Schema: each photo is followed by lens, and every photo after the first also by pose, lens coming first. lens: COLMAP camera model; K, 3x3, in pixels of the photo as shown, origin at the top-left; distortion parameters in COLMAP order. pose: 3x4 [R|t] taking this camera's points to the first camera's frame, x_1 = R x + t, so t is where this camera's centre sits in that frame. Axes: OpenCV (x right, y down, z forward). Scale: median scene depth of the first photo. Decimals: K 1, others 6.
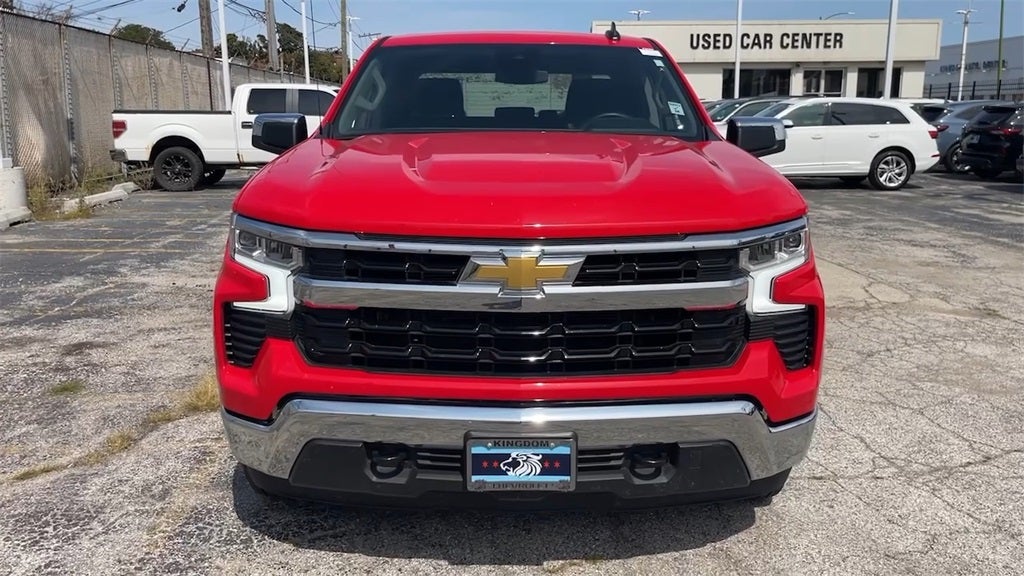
lens RADIAL K [[896.1, 0, 511.0], [0, 896.1, 285.1], [0, 0, 1]] dist [0.037620, -0.018461]
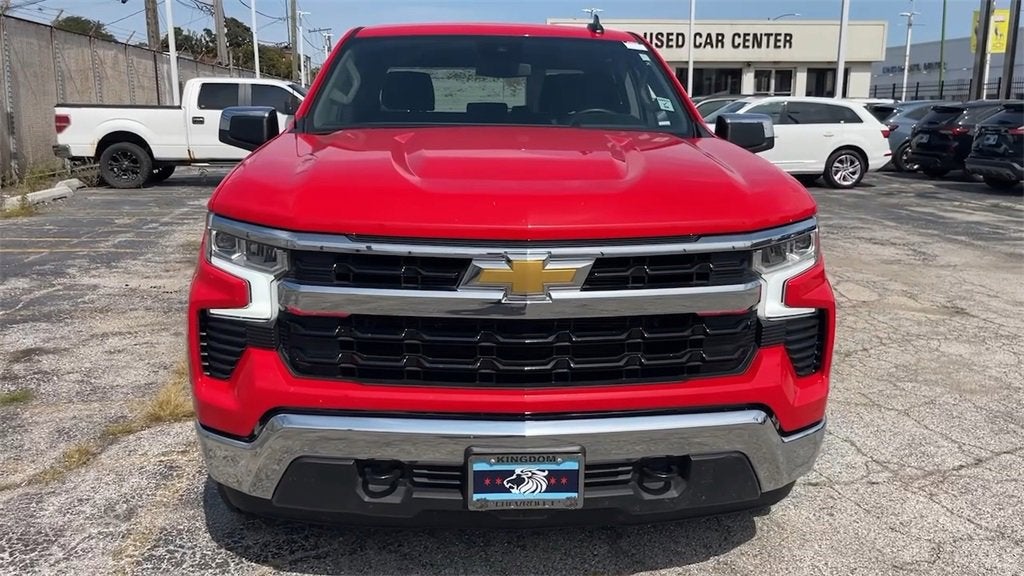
lens RADIAL K [[896.1, 0, 510.3], [0, 896.1, 284.7], [0, 0, 1]] dist [0.037620, -0.018461]
pose [[0.998580, -0.004113, 0.053112, -0.032650], [0.004001, 0.999990, 0.002208, -0.004609], [-0.053121, -0.001992, 0.998586, 0.039066]]
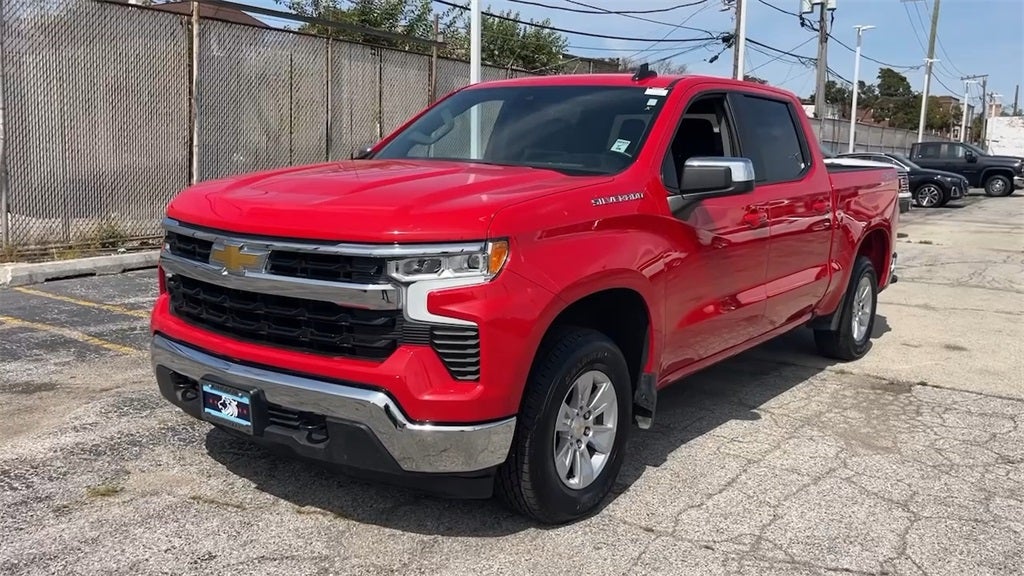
lens RADIAL K [[896.1, 0, 512.9], [0, 896.1, 283.3], [0, 0, 1]] dist [0.037620, -0.018461]
pose [[0.794943, 0.110195, -0.596593, 0.663441], [-0.140840, 0.990021, -0.004801, -0.016930], [0.590110, 0.087841, 0.802530, 0.110647]]
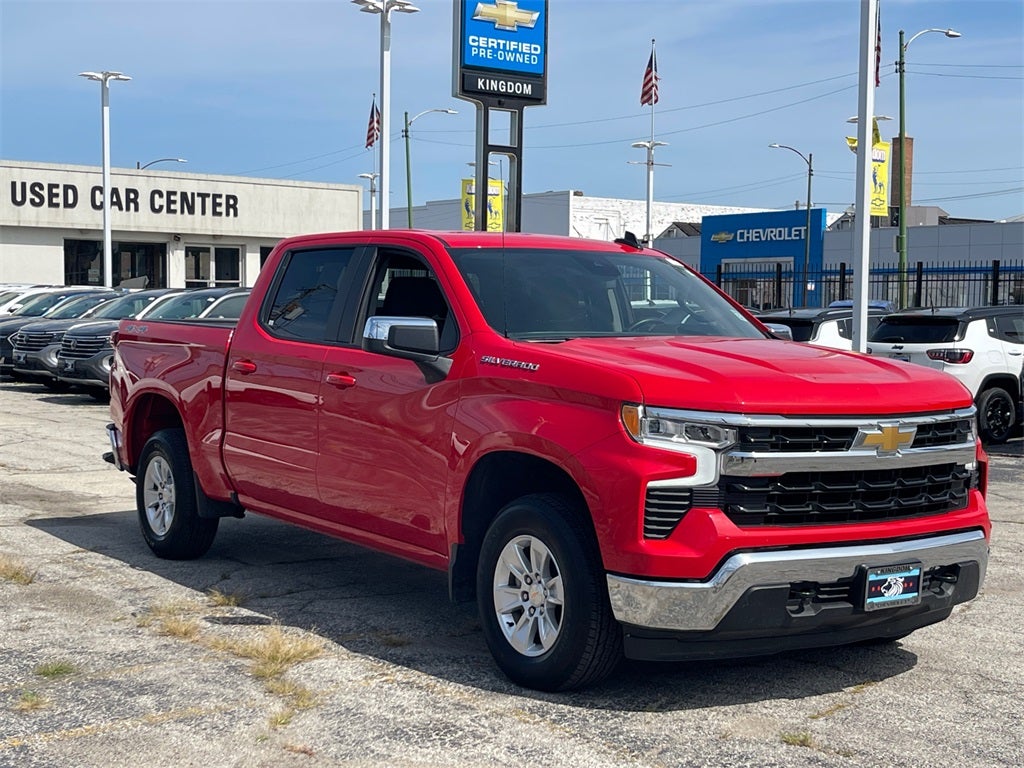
lens RADIAL K [[1534.1, 0, 513.8], [0, 1534.1, 389.1], [0, 0, 1]] dist [0.082129, 0.000000]
pose [[0.820879, -0.015744, 0.570885, -1.039215], [0.092866, 0.989996, -0.106230, 0.062250], [-0.563501, 0.140217, 0.814129, -0.337294]]
